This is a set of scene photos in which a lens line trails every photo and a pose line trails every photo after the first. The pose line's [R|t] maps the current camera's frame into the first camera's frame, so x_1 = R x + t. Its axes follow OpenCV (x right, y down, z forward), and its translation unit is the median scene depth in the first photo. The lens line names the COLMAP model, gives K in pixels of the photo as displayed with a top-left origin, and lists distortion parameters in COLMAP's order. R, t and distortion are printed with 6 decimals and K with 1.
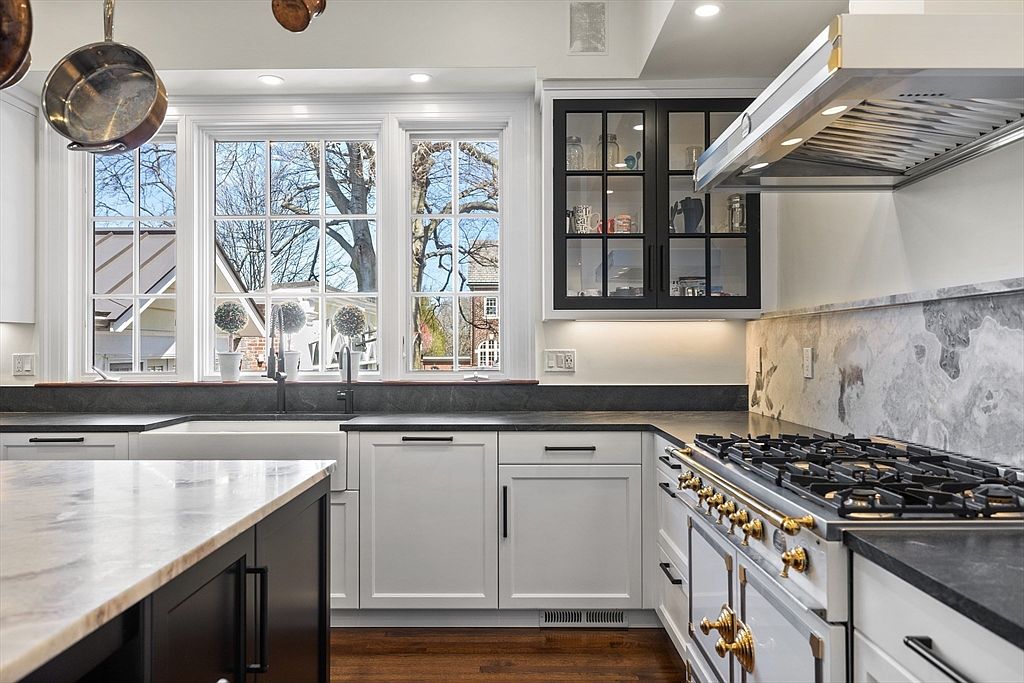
lens RADIAL K [[740.2, 0, 509.3], [0, 740.2, 342.5], [0, 0, 1]] dist [0.004698, -0.004640]
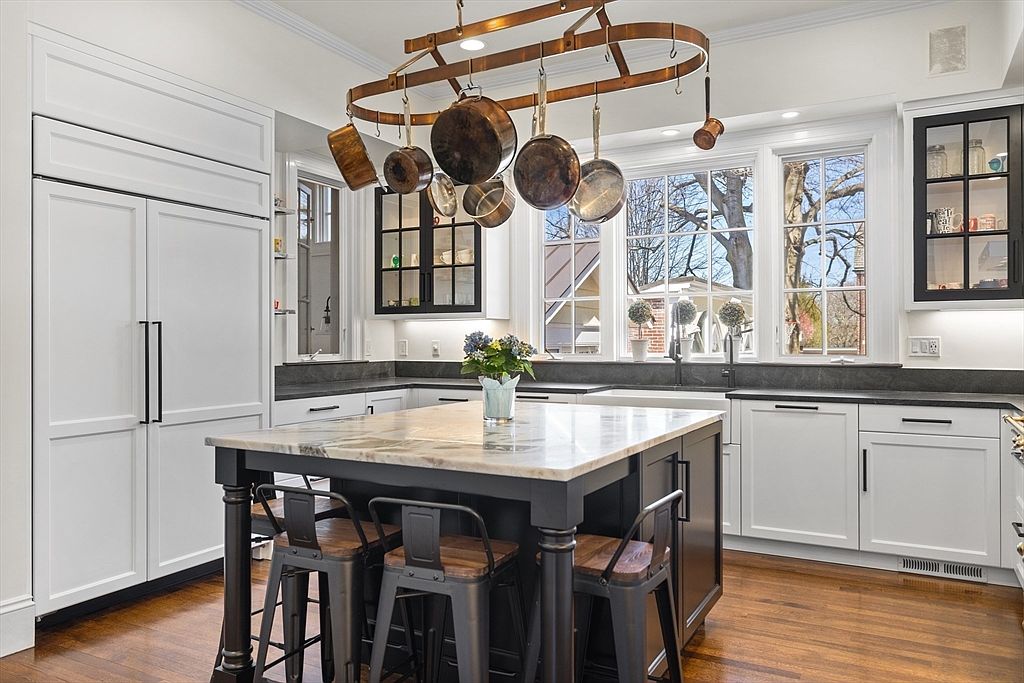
lens RADIAL K [[740.2, 0, 510.7], [0, 740.2, 335.5], [0, 0, 1]] dist [0.004698, -0.004640]
pose [[0.880998, -0.002636, -0.473112, 0.051137], [0.003853, 0.999991, 0.001602, 0.004009], [0.473104, -0.003234, 0.881001, -0.300992]]
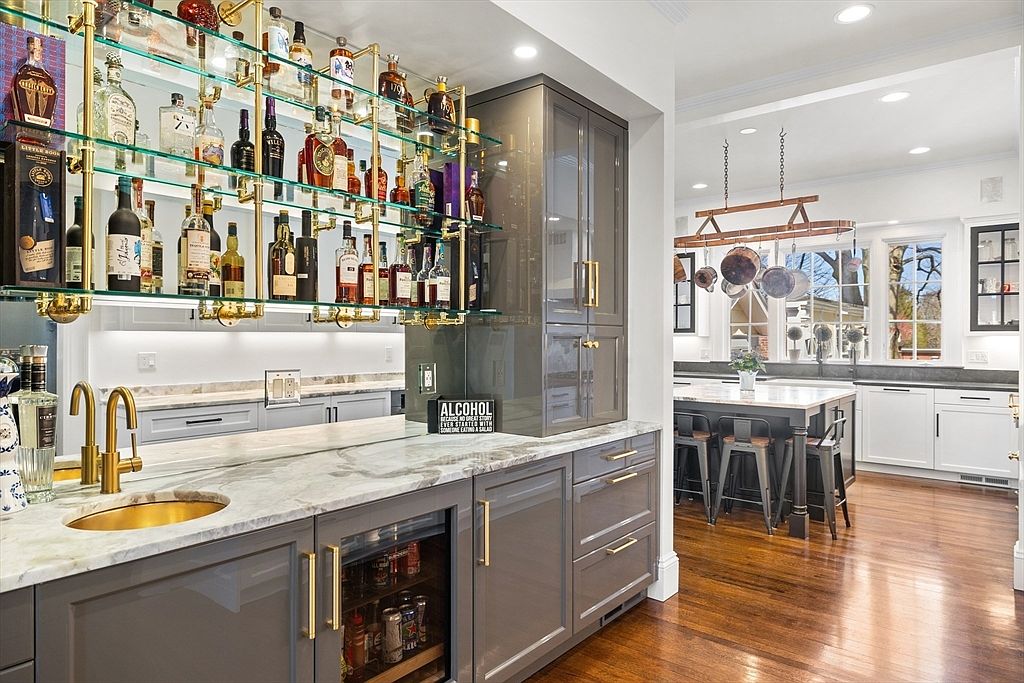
lens RADIAL K [[620.6, 0, 514.5], [0, 620.6, 337.3], [0, 0, 1]] dist [0.002282, 0.000837]
pose [[0.780911, 0.003470, -0.624633, 0.146083], [0.000461, 0.999981, 0.006131, -0.038359], [0.624642, -0.005076, 0.780894, -1.082790]]
